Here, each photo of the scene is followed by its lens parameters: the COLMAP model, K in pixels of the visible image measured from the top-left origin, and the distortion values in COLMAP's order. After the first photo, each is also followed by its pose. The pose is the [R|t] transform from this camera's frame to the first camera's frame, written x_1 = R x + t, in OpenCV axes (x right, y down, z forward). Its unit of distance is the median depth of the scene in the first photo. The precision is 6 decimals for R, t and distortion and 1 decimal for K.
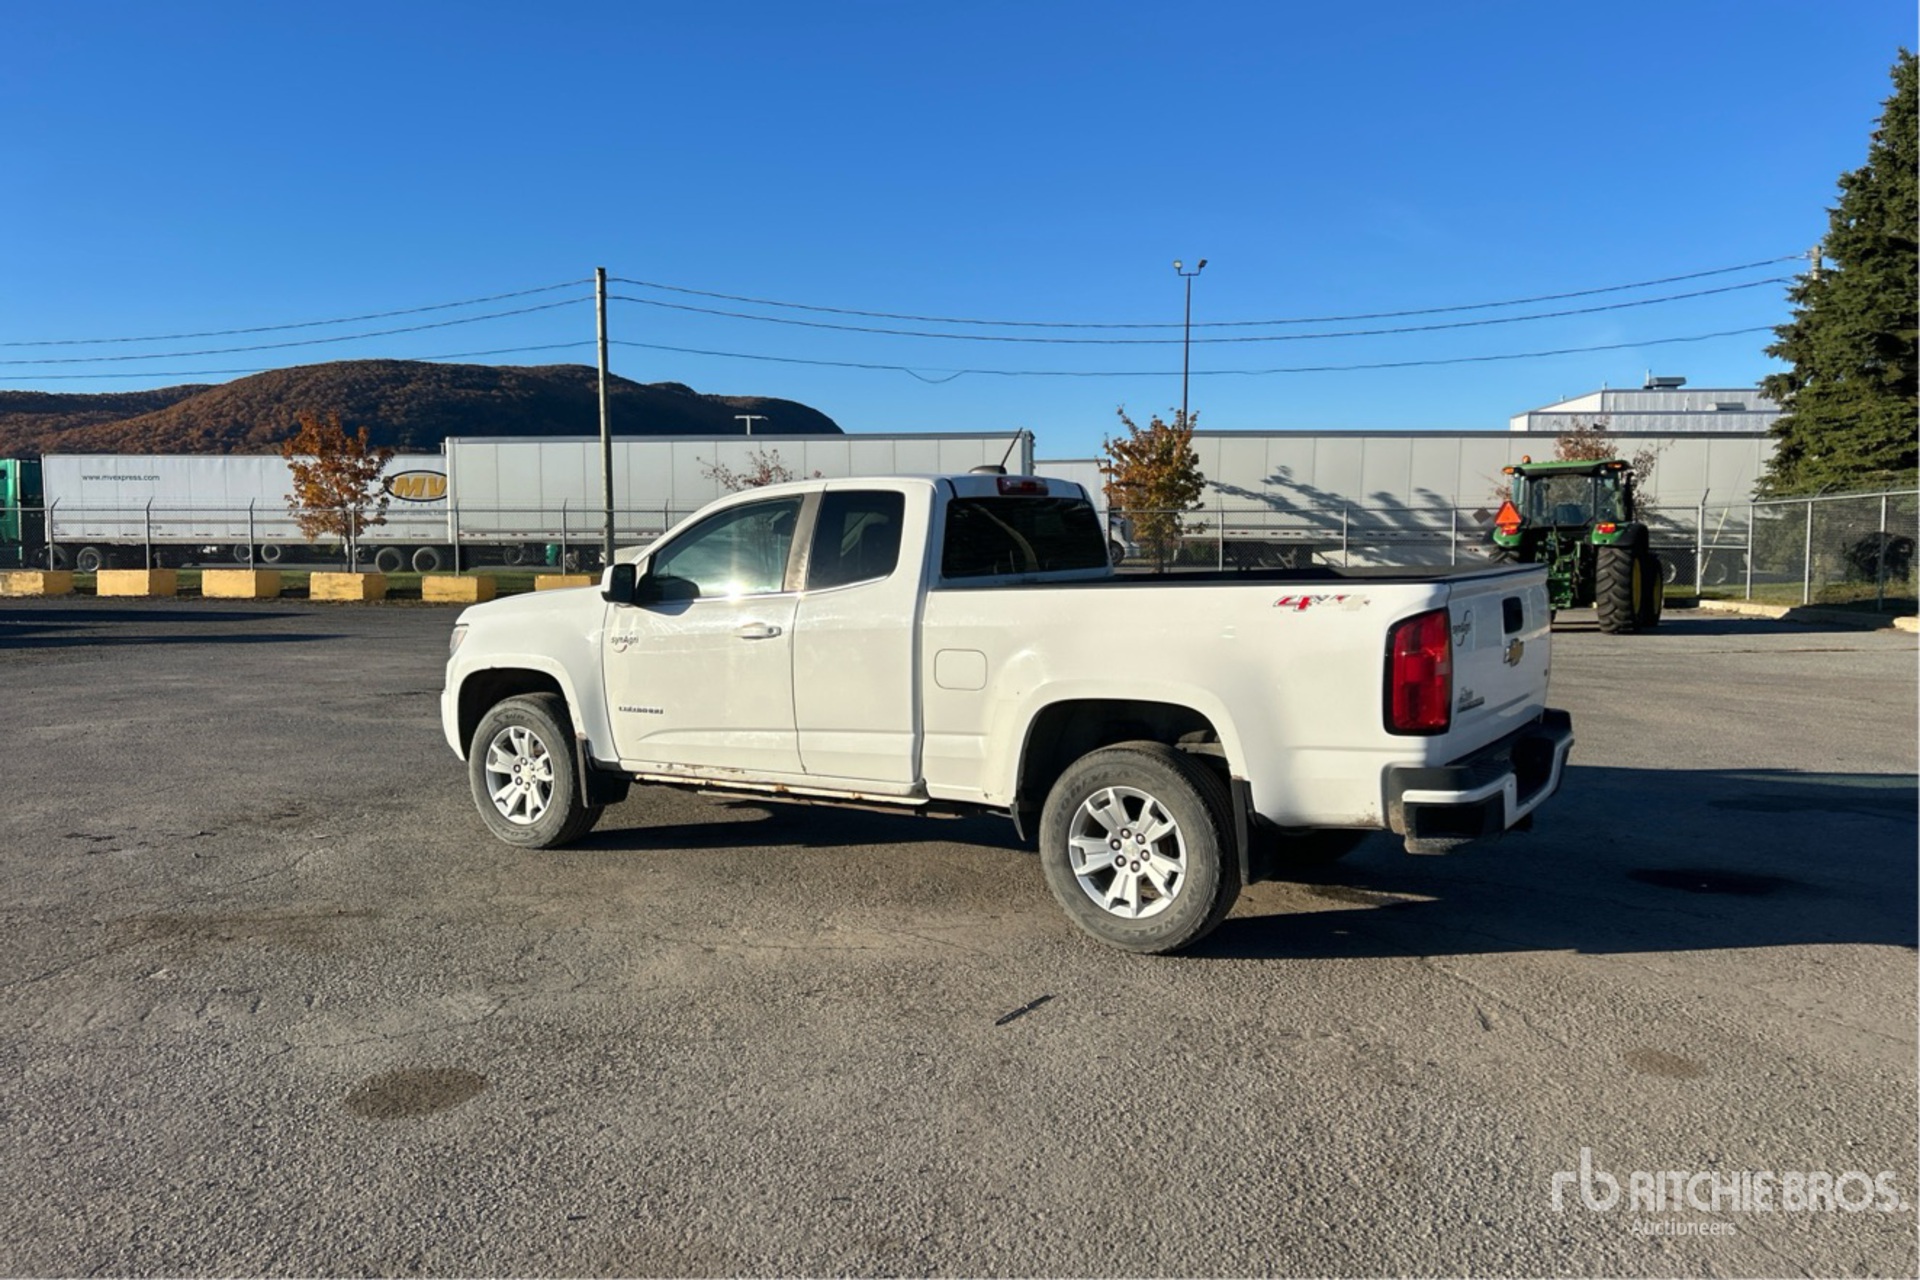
lens RADIAL K [[1433.3, 0, 989.0], [0, 1433.3, 613.8], [0, 0, 1]] dist [0.086548, -0.102811]
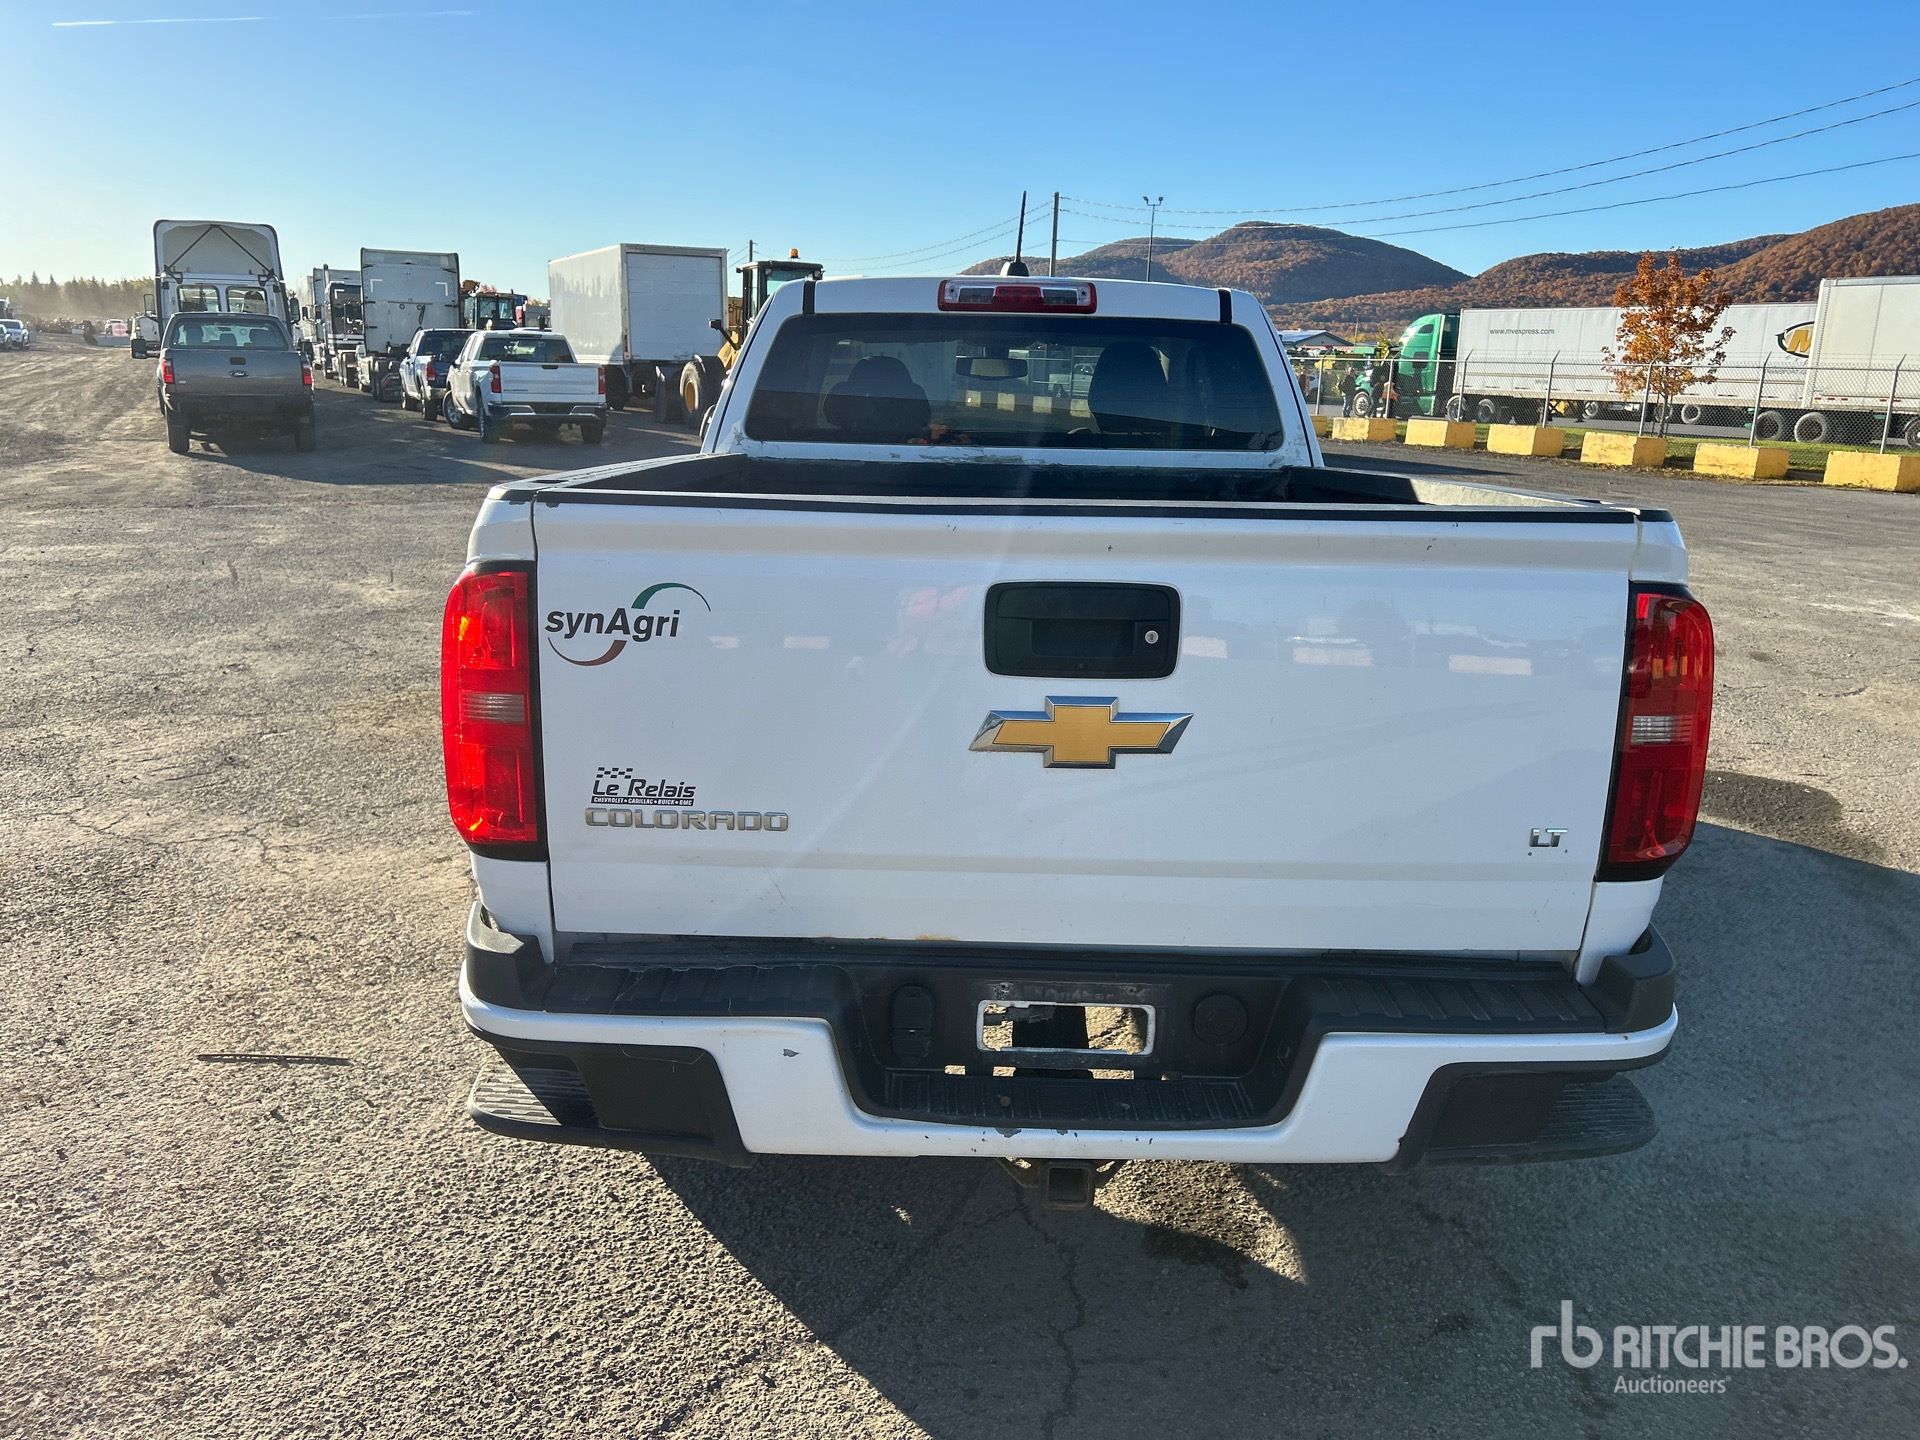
lens RADIAL K [[1433.3, 0, 948.1], [0, 1433.3, 710.6], [0, 0, 1]] dist [0.076971, -0.089007]
pose [[0.544508, 0.214004, -0.810995, 0.072792], [-0.082698, 0.975889, 0.201993, -0.005621], [0.834669, -0.042919, 0.549078, 0.088955]]
